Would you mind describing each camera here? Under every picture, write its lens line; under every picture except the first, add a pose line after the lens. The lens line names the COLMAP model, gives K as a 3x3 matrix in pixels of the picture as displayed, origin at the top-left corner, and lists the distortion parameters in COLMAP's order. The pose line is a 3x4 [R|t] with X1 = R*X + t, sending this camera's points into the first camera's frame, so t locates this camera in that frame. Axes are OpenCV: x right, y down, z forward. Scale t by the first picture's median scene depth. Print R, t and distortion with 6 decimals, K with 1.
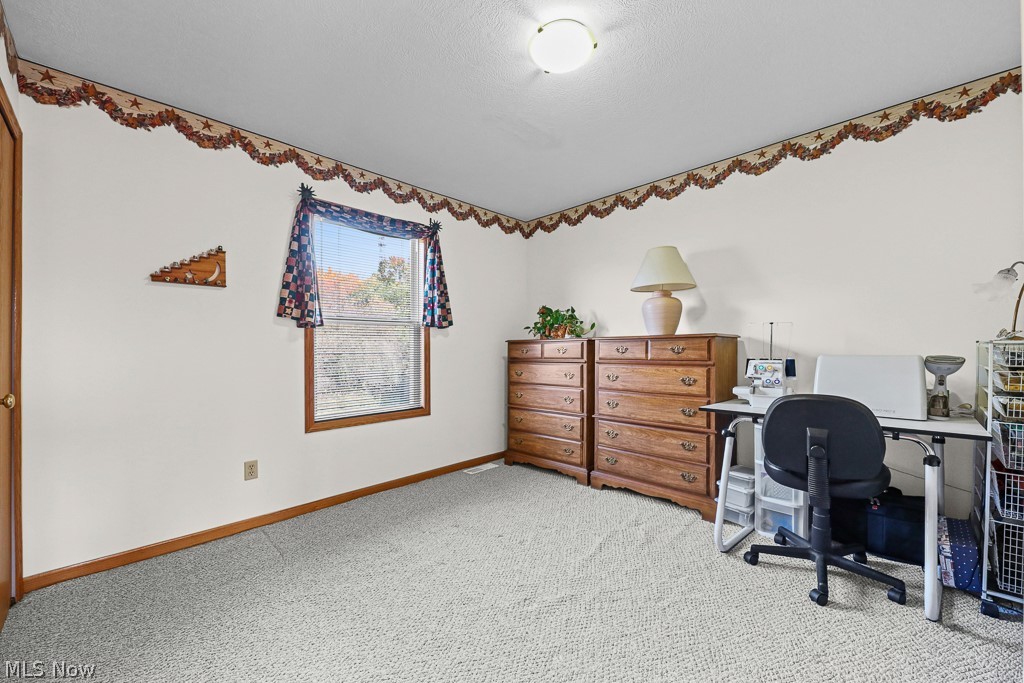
lens RADIAL K [[397.2, 0, 511.1], [0, 397.2, 350.5], [0, 0, 1]] dist [0.015485, -0.010059]
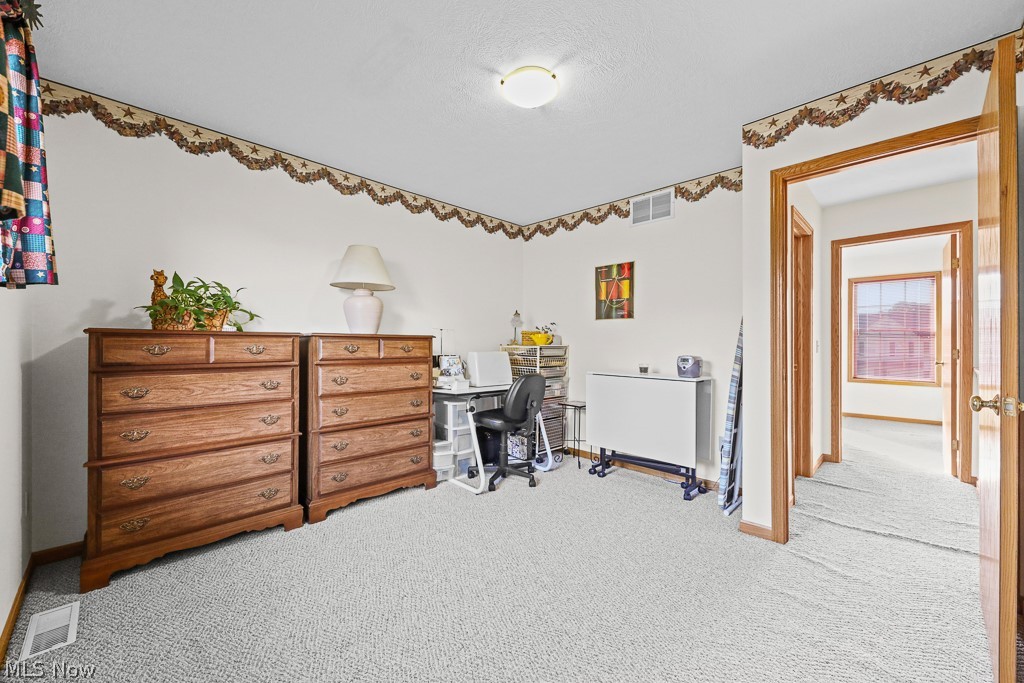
lens RADIAL K [[397.2, 0, 511.1], [0, 397.2, 350.5], [0, 0, 1]] dist [0.015485, -0.010059]
pose [[0.003489, -0.002159, 0.999992, -0.631014], [0.001881, 0.999996, 0.002153, 0.001033], [-0.999992, 0.001873, 0.003493, 0.647204]]
